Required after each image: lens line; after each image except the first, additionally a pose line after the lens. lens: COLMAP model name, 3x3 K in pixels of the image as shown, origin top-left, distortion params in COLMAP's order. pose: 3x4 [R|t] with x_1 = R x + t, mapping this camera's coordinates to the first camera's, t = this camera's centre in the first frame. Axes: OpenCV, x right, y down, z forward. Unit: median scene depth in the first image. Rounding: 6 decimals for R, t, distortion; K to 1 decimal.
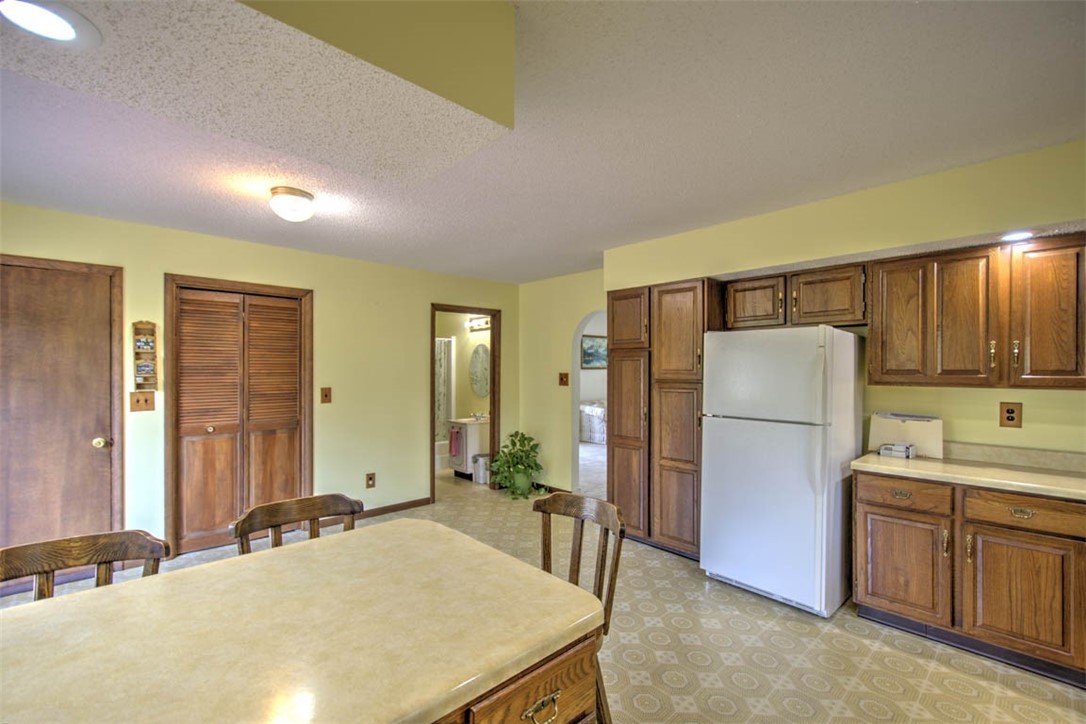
lens RADIAL K [[468.8, 0, 548.9], [0, 468.8, 364.2], [0, 0, 1]] dist [0.006178, -0.002459]
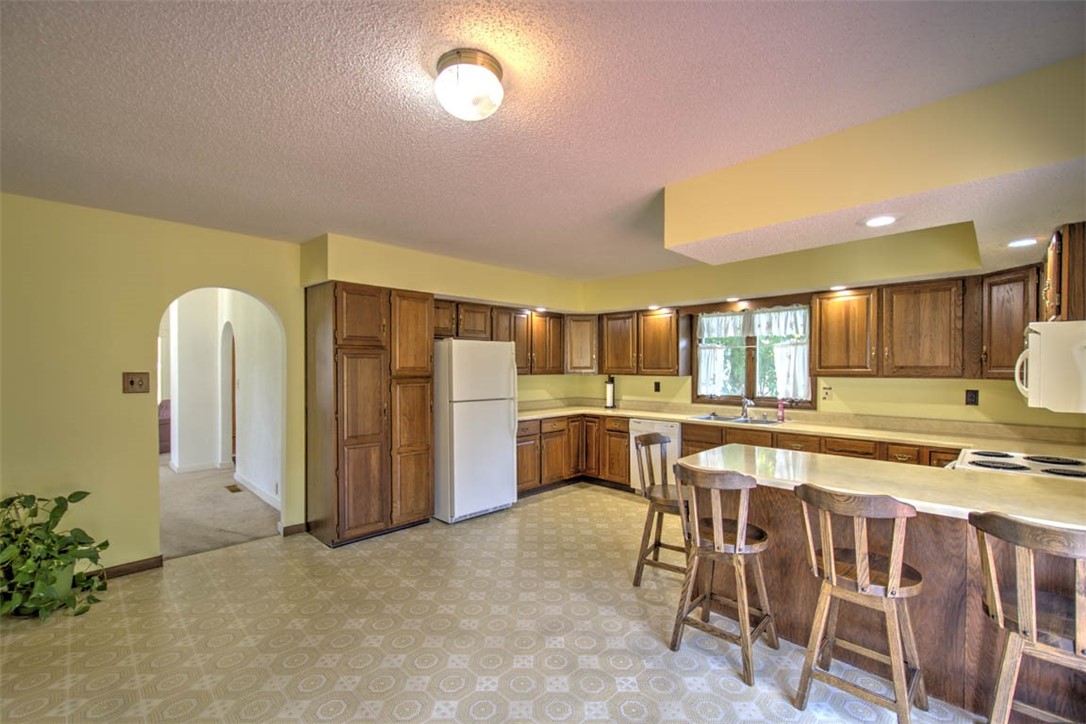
lens RADIAL K [[468.8, 0, 546.2], [0, 468.8, 363.8], [0, 0, 1]] dist [0.006178, -0.002459]
pose [[-0.023520, -0.005862, 0.999706, -0.966630], [-0.020291, 0.999780, 0.005385, -0.010473], [-0.999517, -0.020158, -0.023634, 0.753846]]
